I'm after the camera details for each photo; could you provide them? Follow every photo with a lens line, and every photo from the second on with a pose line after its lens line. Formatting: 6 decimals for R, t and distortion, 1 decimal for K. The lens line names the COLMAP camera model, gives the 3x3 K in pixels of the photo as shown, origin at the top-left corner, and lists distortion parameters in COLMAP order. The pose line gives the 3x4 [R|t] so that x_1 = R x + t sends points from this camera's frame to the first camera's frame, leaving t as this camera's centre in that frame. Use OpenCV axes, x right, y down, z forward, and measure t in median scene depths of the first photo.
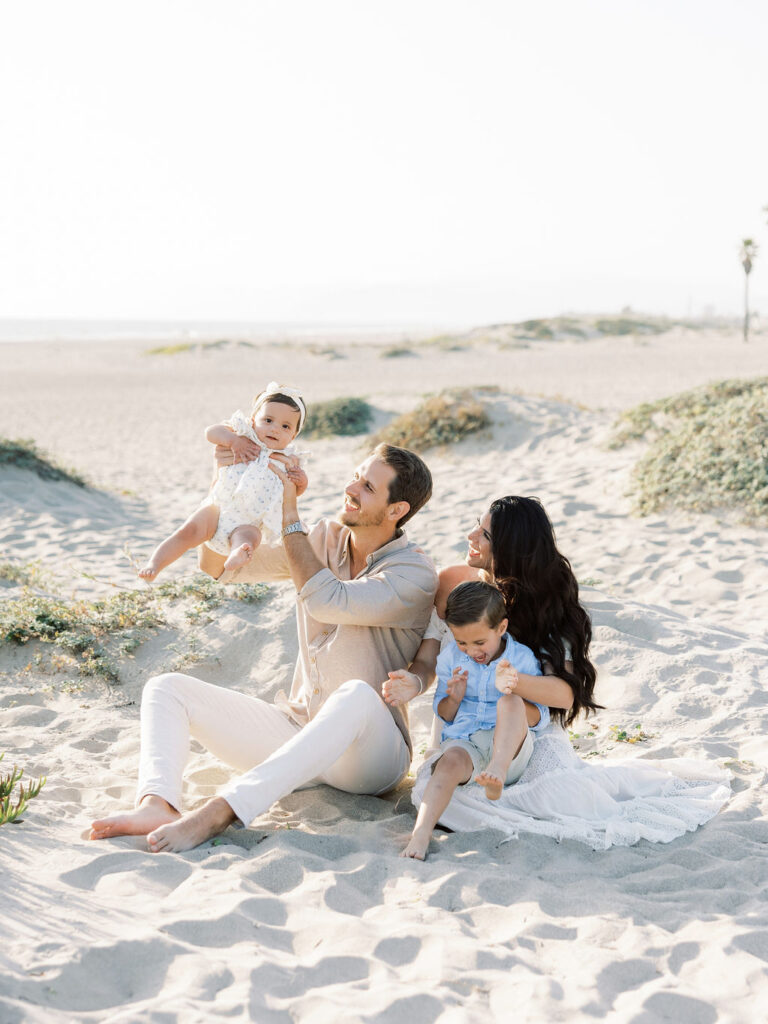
lens RADIAL K [[1693.7, 0, 441.2], [0, 1693.7, 443.0], [0, 0, 1]] dist [0.016066, 0.000000]
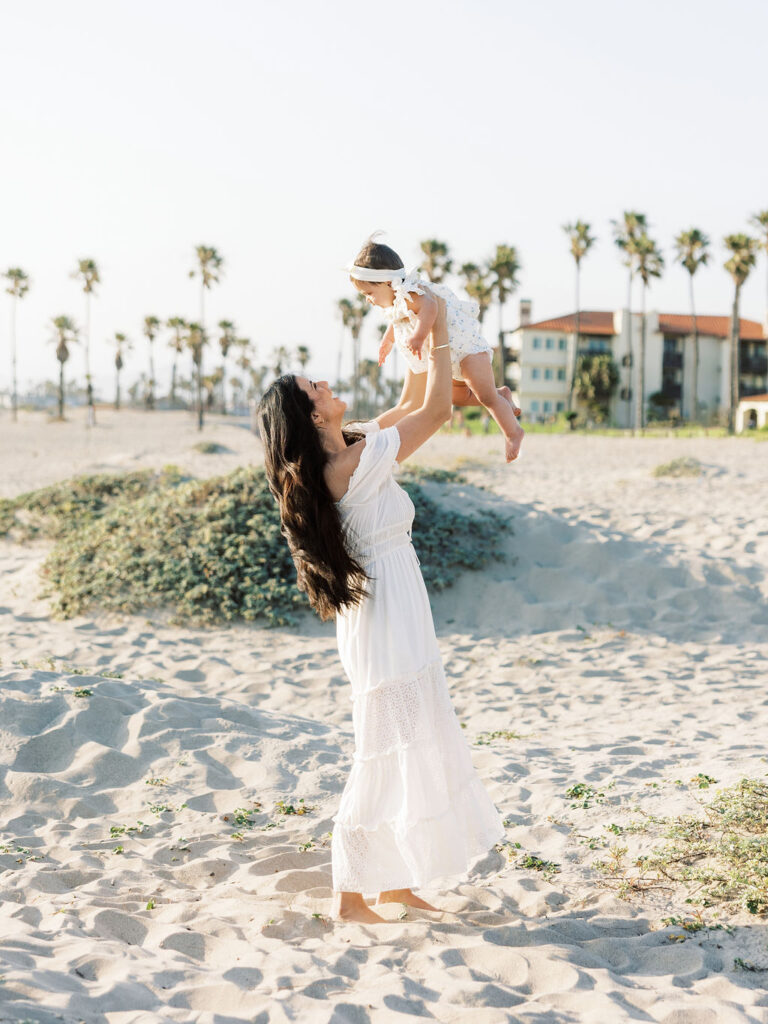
lens RADIAL K [[1900.0, 0, 384.2], [0, 1900.0, 510.7], [0, 0, 1]] dist [0.007096, 0.000000]
pose [[0.923233, 0.001903, 0.384236, -0.140780], [0.002948, 0.999923, -0.012037, -0.005733], [-0.384229, 0.012245, 0.923156, -0.090876]]
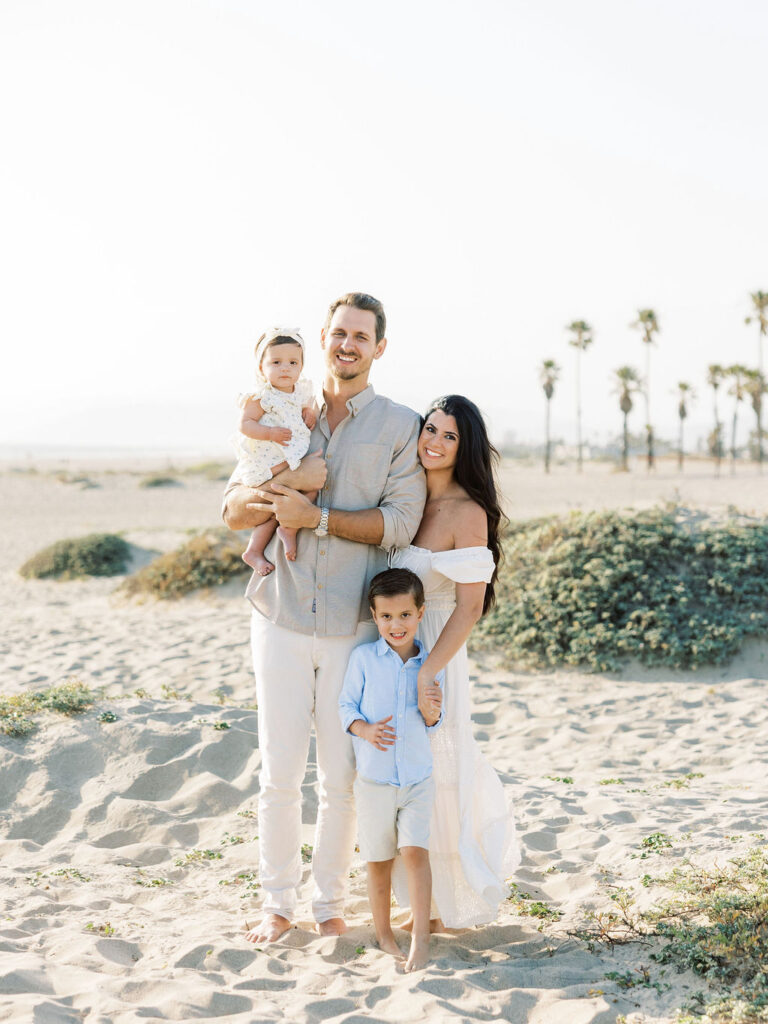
lens RADIAL K [[1911.6, 0, 410.8], [0, 1911.6, 536.0], [0, 0, 1]] dist [0.010671, 0.000000]
pose [[0.994469, 0.006282, 0.104844, 0.004324], [-0.003656, 0.999675, -0.025222, -0.001625], [-0.104969, 0.024699, 0.994169, -0.125486]]
